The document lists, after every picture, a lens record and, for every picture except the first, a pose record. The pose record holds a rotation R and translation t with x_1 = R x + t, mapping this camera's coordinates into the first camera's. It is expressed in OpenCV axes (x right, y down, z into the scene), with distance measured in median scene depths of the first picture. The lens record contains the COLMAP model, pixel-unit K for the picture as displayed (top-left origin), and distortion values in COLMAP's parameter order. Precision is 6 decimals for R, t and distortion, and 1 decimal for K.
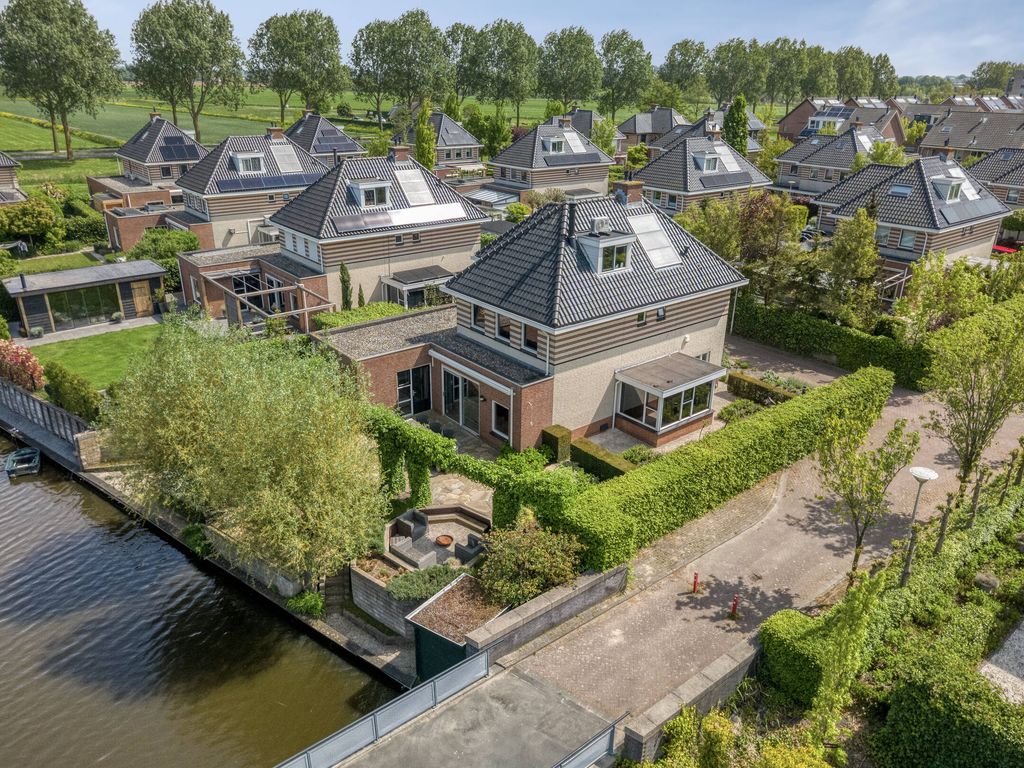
lens RADIAL K [[733.5, 0, 512.0], [0, 733.5, 384.0], [0, 0, 1]] dist [0.001544, 0.003938]
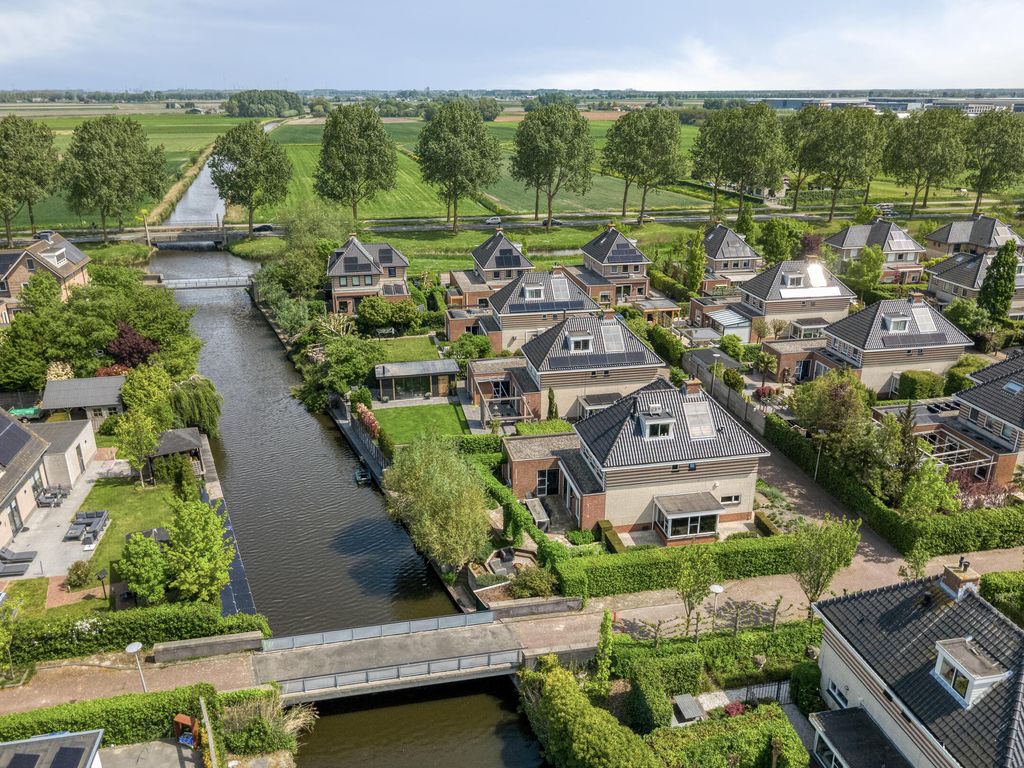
lens RADIAL K [[798.4, 0, 512.0], [0, 798.4, 384.0], [0, 0, 1]] dist [-0.004281, 0.005444]
pose [[0.881637, 0.150190, -0.447391, 0.461565], [-0.169336, 0.985554, -0.002845, -0.153036], [0.440501, 0.078267, 0.894334, -0.567222]]
